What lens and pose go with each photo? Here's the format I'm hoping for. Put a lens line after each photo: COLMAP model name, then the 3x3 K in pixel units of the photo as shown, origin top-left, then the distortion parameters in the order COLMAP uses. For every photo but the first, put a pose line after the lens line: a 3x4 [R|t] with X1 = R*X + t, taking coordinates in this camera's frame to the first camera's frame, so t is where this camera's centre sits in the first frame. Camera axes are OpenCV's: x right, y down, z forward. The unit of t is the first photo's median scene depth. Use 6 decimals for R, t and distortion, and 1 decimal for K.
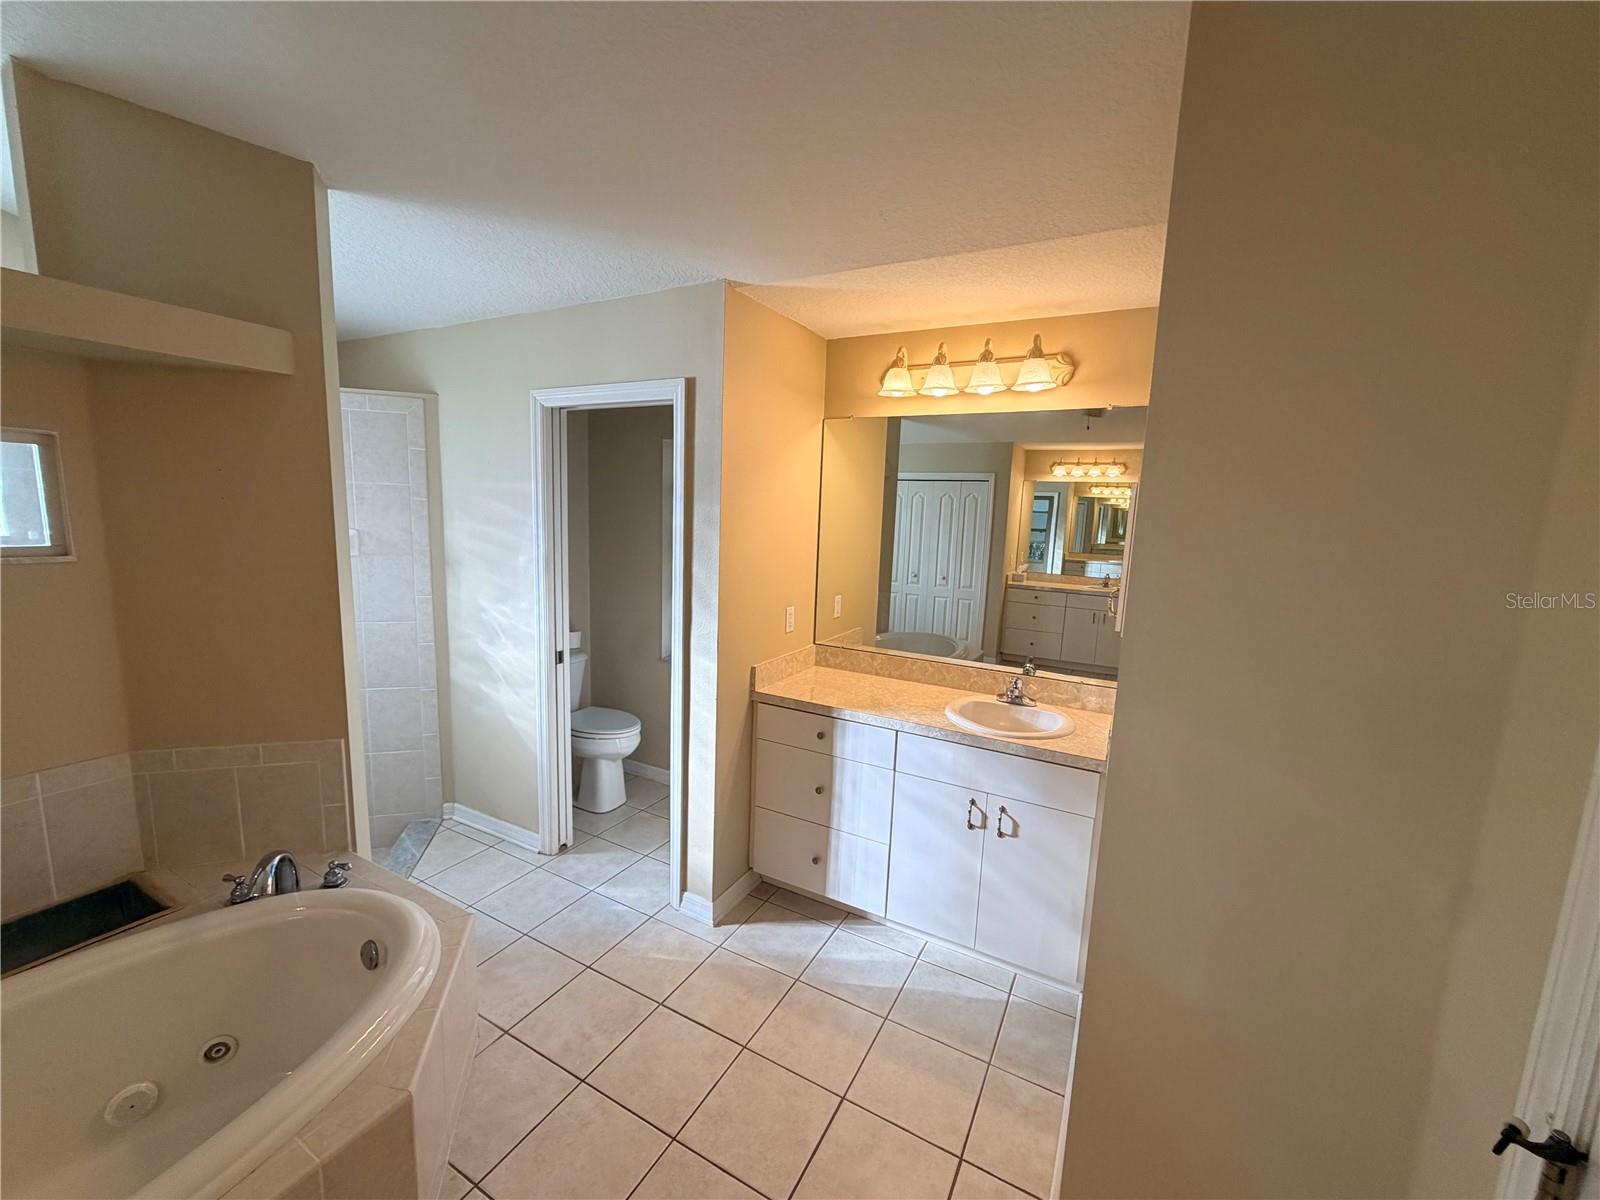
lens RADIAL K [[637.2, 0, 802.1], [0, 637.2, 604.5], [0, 0, 1]] dist [-0.003110, 0.000928]
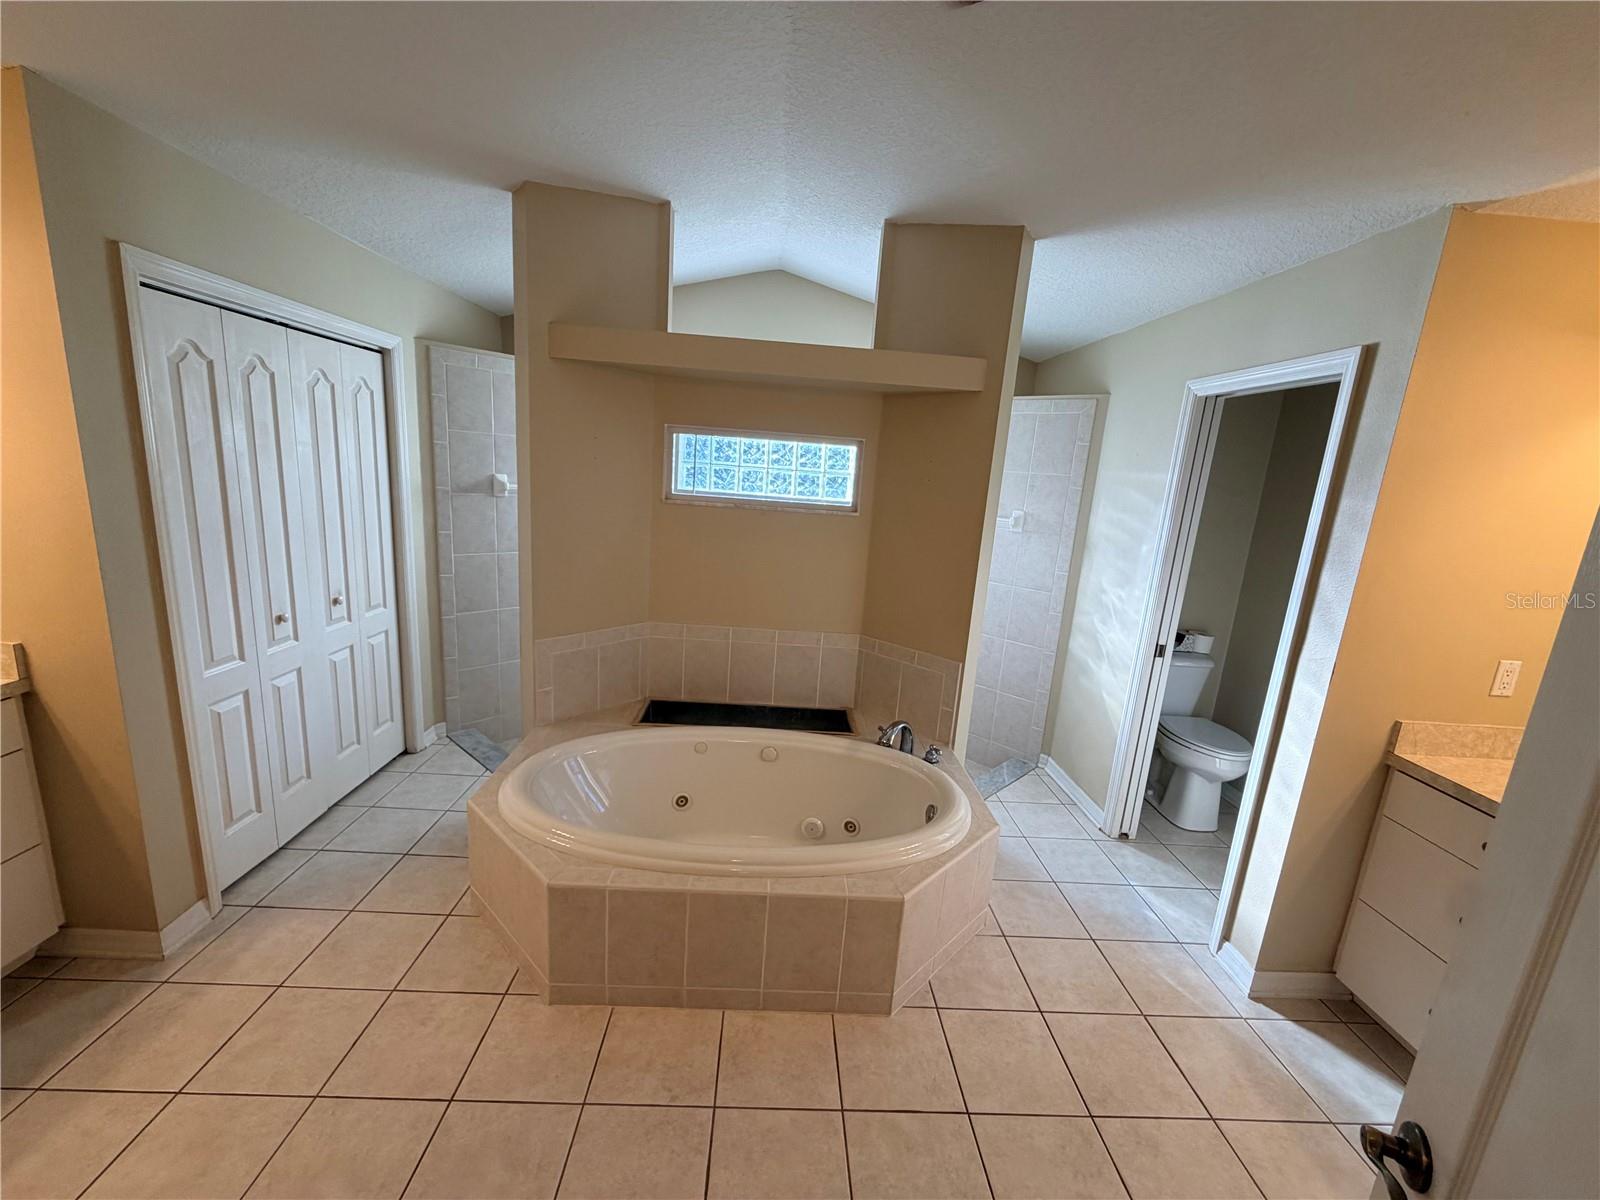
lens RADIAL K [[637.2, 0, 797.5], [0, 637.2, 603.2], [0, 0, 1]] dist [-0.003110, 0.000928]
pose [[0.510520, 0.179890, -0.840838, 0.167906], [-0.177127, 0.978900, 0.101883, 0.010916], [0.841425, 0.096922, 0.531611, -0.009016]]
